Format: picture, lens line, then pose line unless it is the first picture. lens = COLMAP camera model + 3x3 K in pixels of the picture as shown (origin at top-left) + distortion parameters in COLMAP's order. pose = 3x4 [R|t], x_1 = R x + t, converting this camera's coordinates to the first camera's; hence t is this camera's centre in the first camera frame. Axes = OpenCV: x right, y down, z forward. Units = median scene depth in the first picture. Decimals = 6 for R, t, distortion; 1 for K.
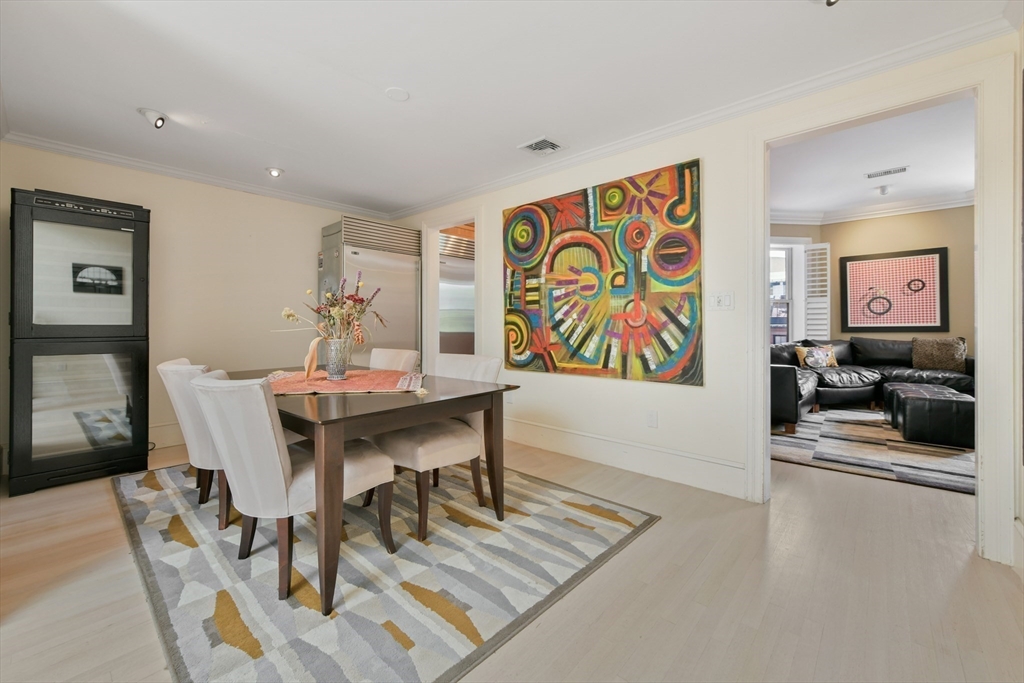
lens RADIAL K [[417.7, 0, 518.7], [0, 417.7, 323.1], [0, 0, 1]] dist [-0.003954, 0.002881]
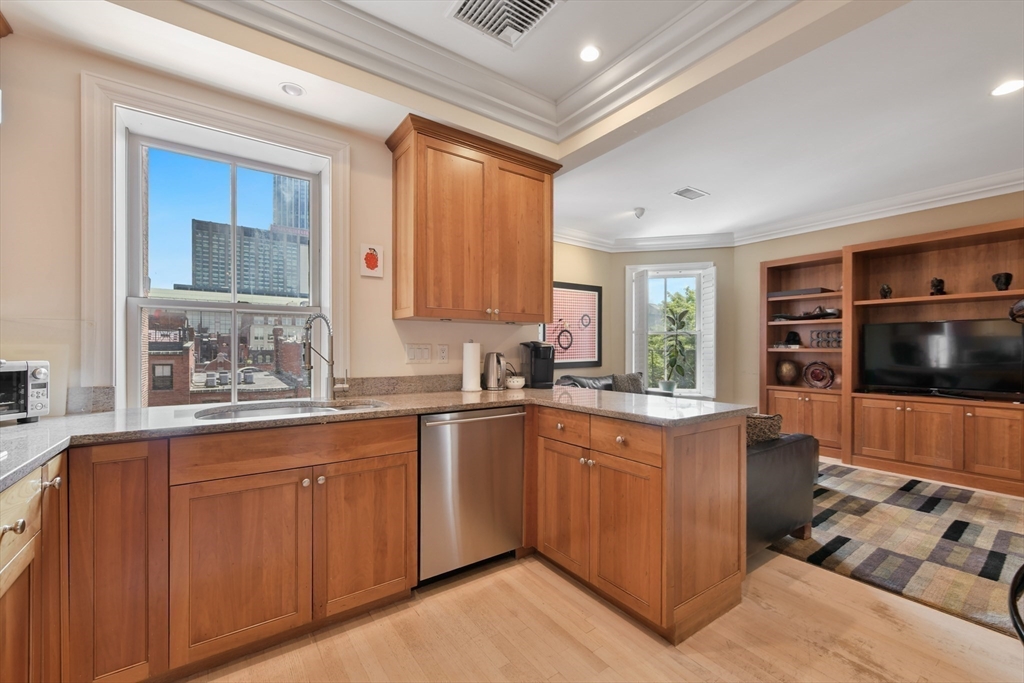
lens RADIAL K [[417.7, 0, 511.0], [0, 417.7, 350.6], [0, 0, 1]] dist [-0.003954, 0.002881]
pose [[0.223630, 0.000805, 0.974674, -0.058201], [-0.007216, 0.999974, 0.000830, -0.017802], [-0.974647, -0.007219, 0.223630, 0.934254]]
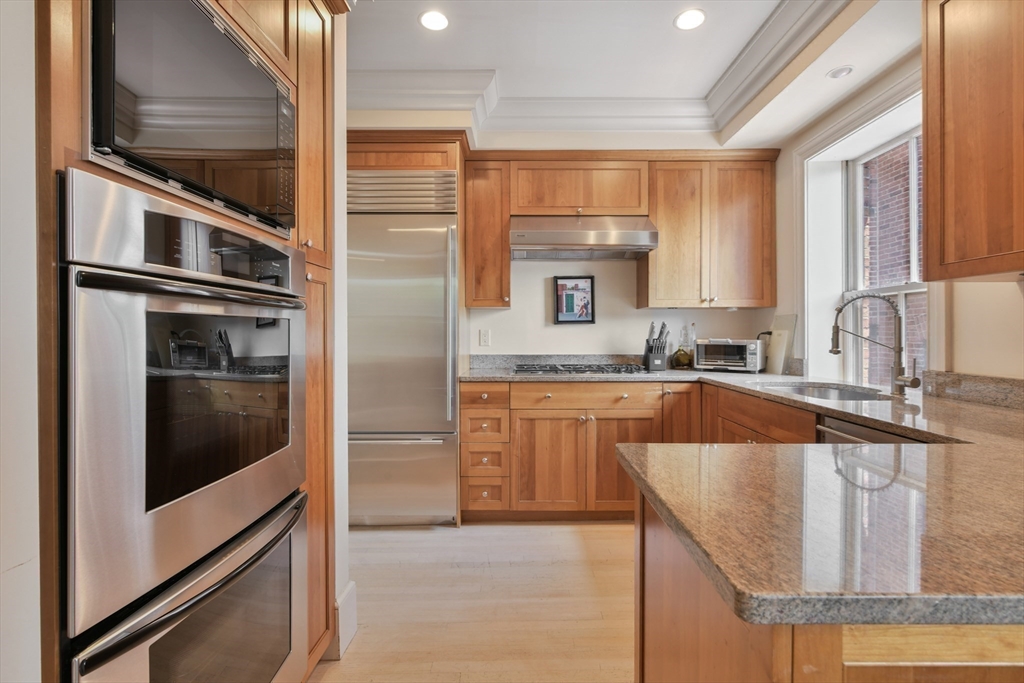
lens RADIAL K [[480.3, 0, 515.1], [0, 480.3, 334.5], [0, 0, 1]] dist [-0.000608, 0.000167]
pose [[0.658439, 0.004744, -0.752620, 0.363960], [-0.000463, 0.999982, 0.005898, -0.018011], [0.752634, -0.003535, 0.658429, 0.724116]]
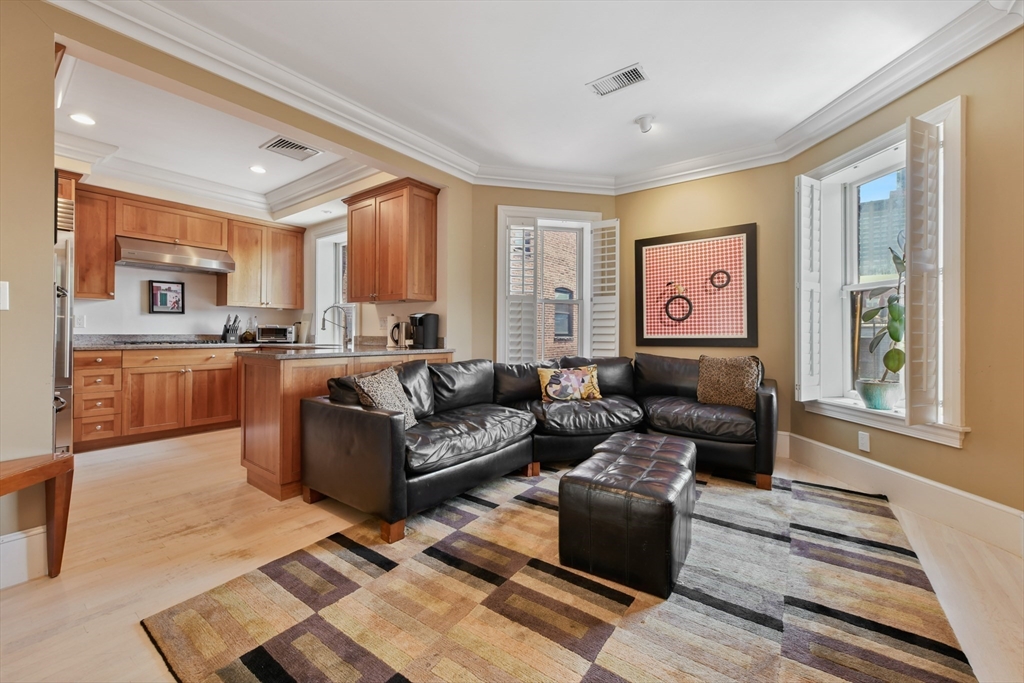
lens RADIAL K [[417.7, 0, 518.9], [0, 417.7, 331.5], [0, 0, 1]] dist [-0.003954, 0.002881]
pose [[0.996259, 0.010351, 0.085796, 0.551713], [-0.010153, 0.999945, -0.002738, 0.001670], [-0.085819, 0.001857, 0.996309, 0.332979]]
